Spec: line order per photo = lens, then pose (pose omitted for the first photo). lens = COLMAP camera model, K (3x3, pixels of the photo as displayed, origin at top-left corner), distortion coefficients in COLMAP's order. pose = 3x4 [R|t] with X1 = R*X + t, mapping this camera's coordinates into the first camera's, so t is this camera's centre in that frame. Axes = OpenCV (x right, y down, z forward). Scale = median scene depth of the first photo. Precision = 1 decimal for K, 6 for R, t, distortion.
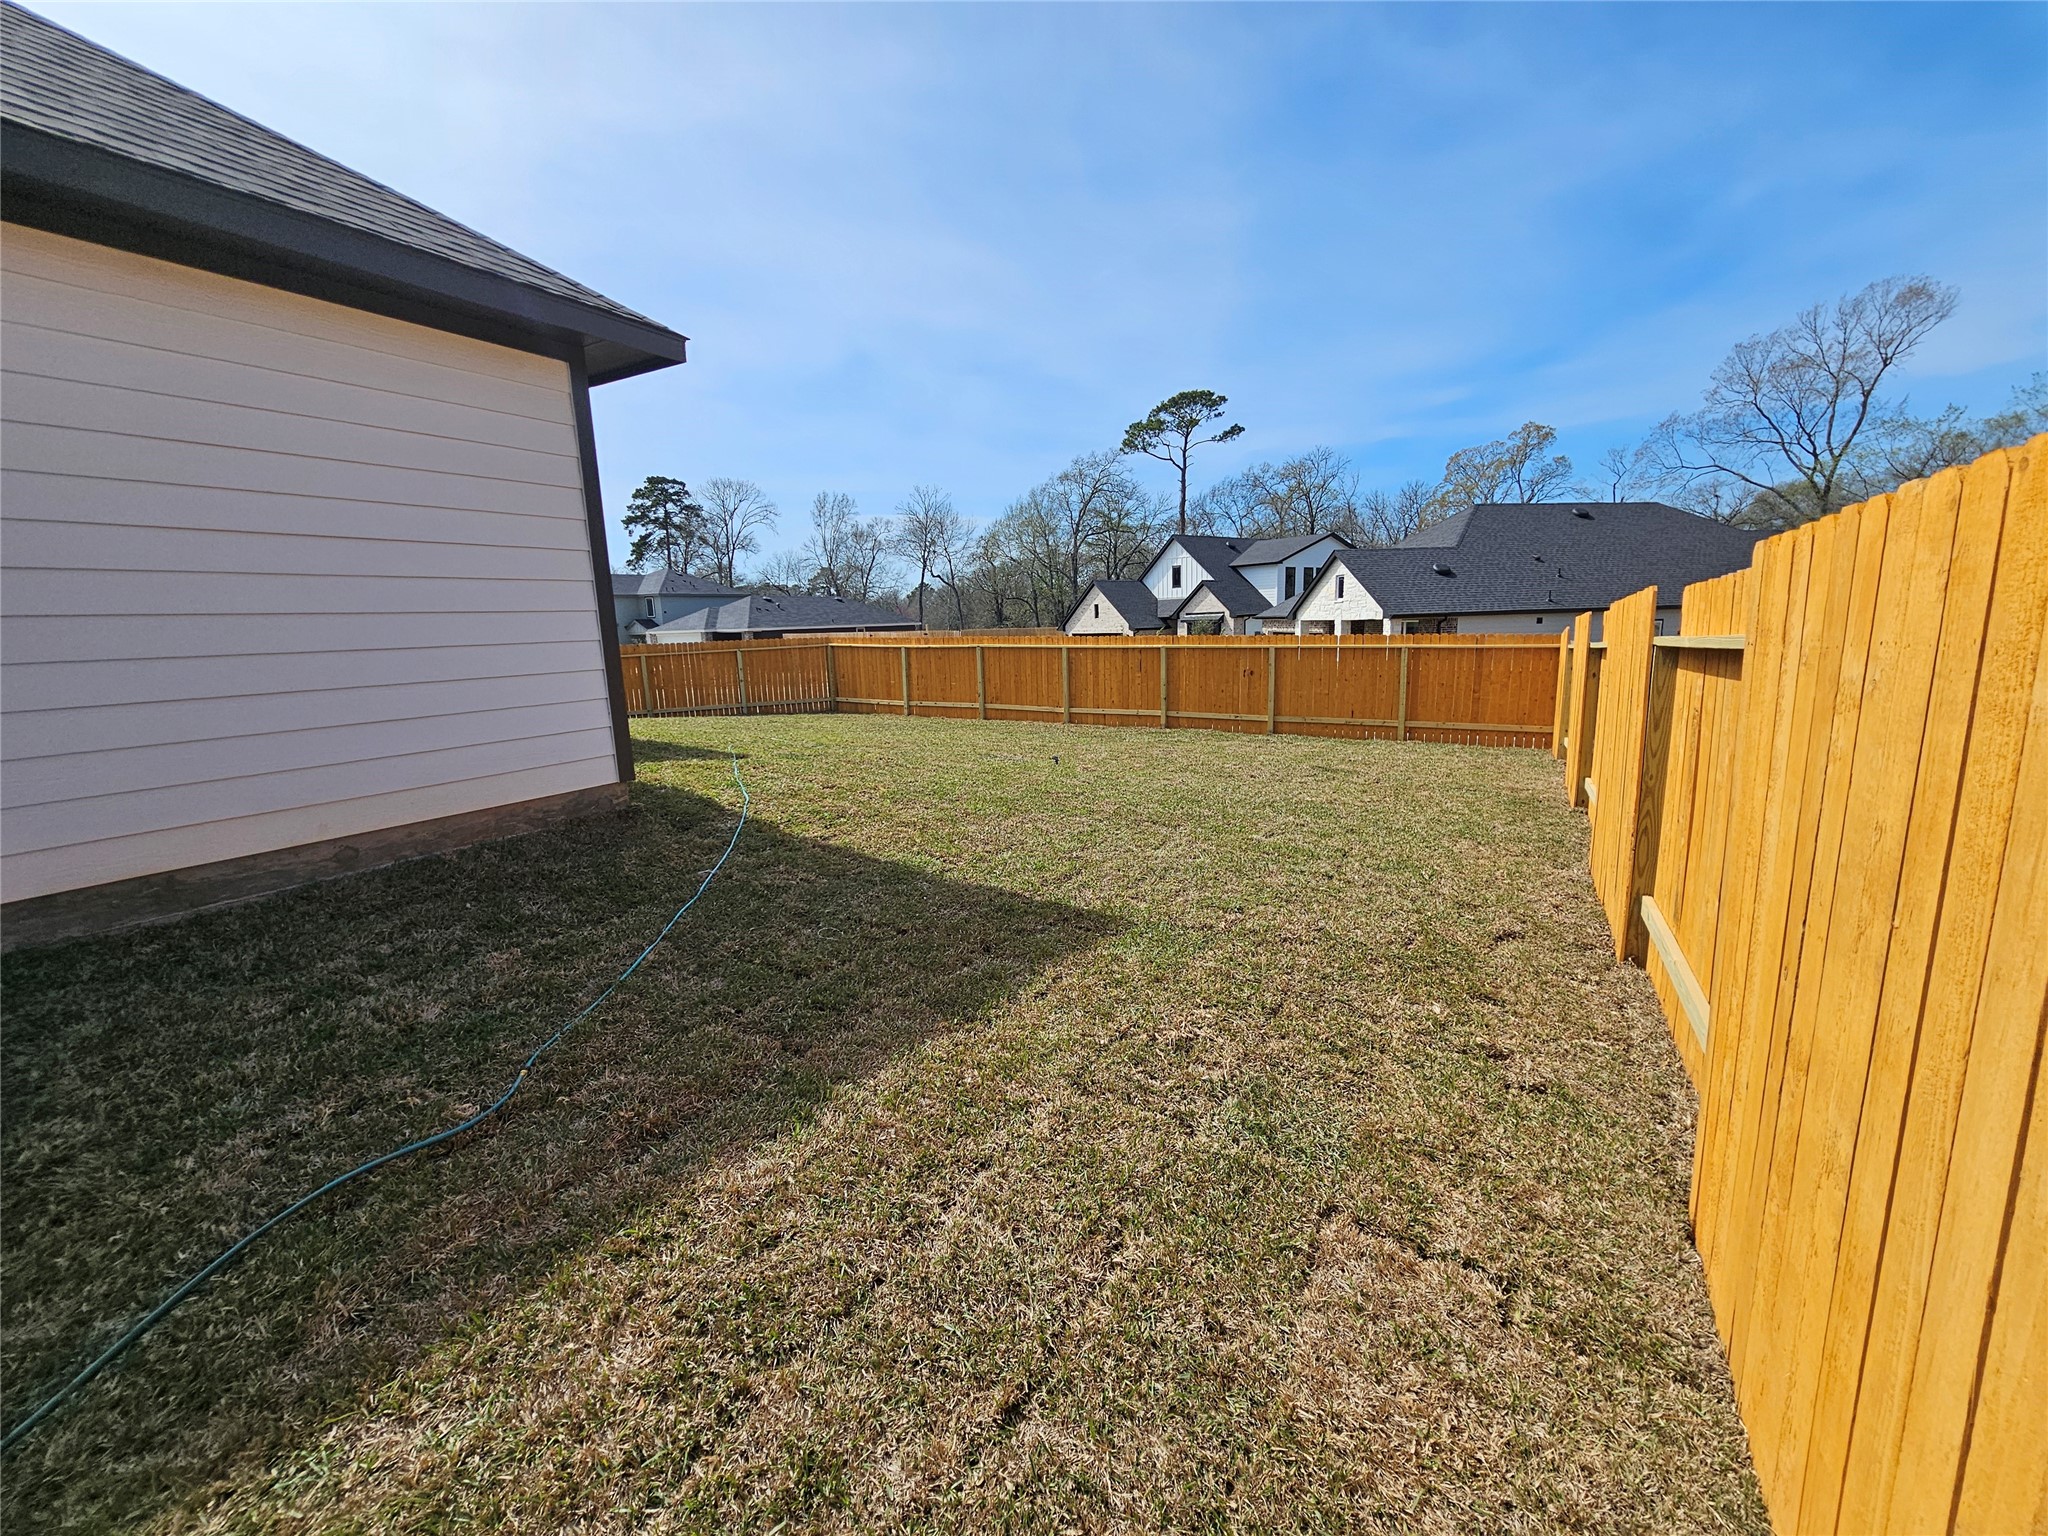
lens RADIAL K [[840.8, 0, 1024.0], [0, 840.8, 768.0], [0, 0, 1]] dist [-0.001843, 0.000062]
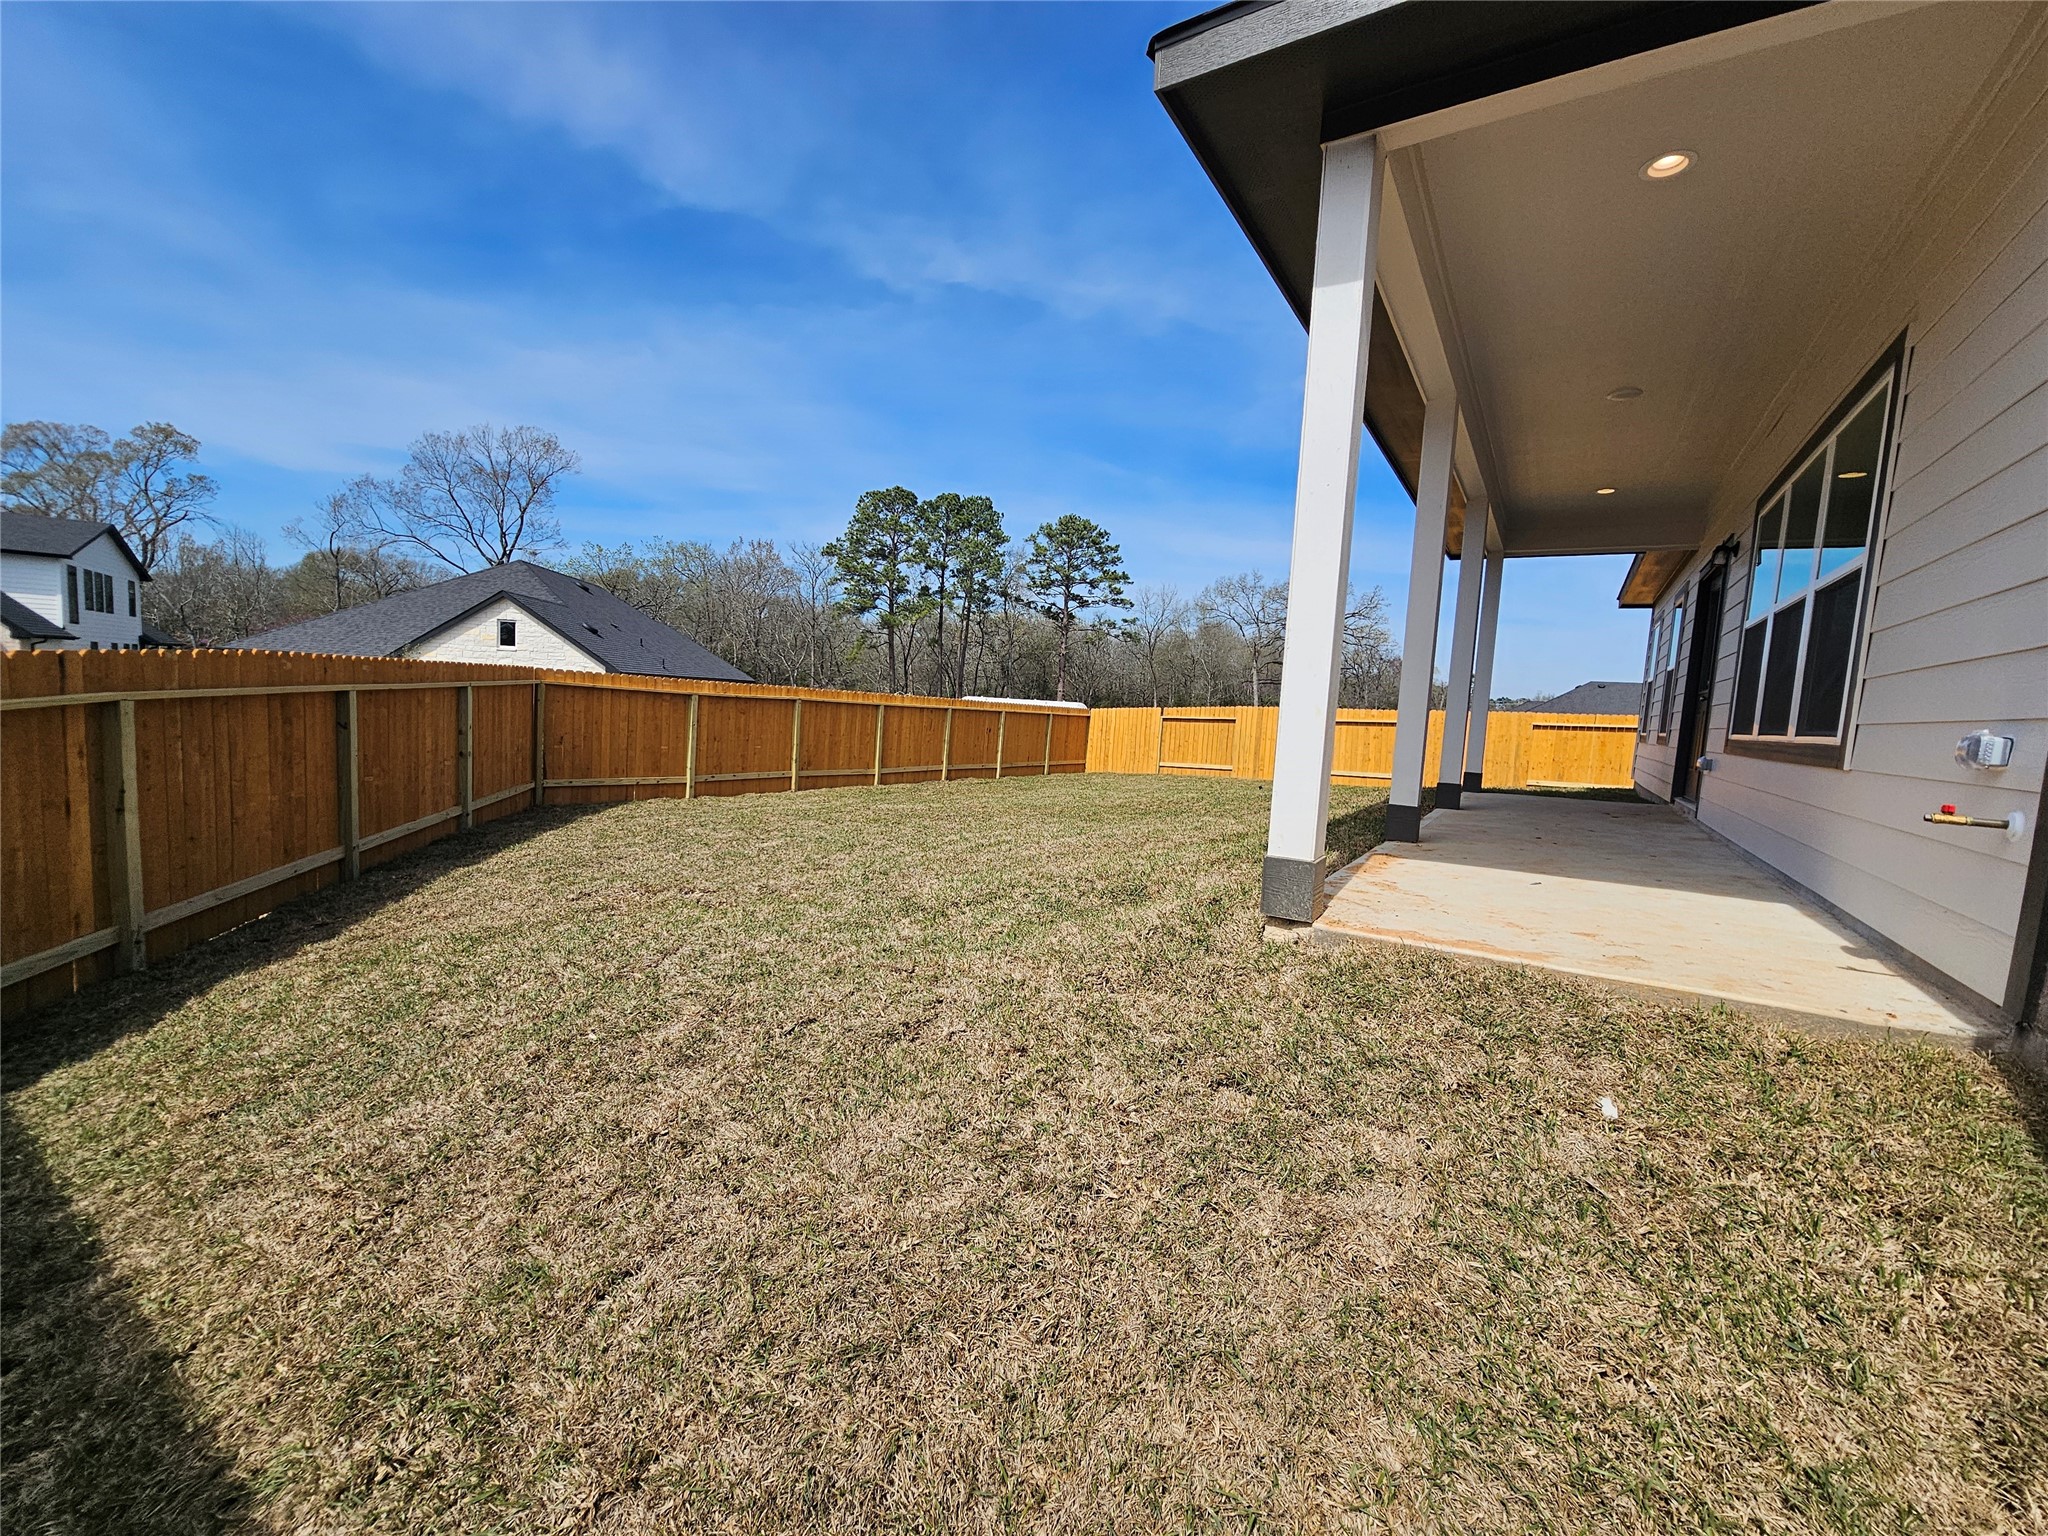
lens RADIAL K [[840.8, 0, 1024.0], [0, 840.8, 768.0], [0, 0, 1]] dist [-0.001843, 0.000062]
pose [[0.023982, -0.049451, 0.998489, -0.770055], [0.113157, 0.992491, 0.046436, -0.084998], [-0.993288, 0.111872, 0.029397, 0.708780]]
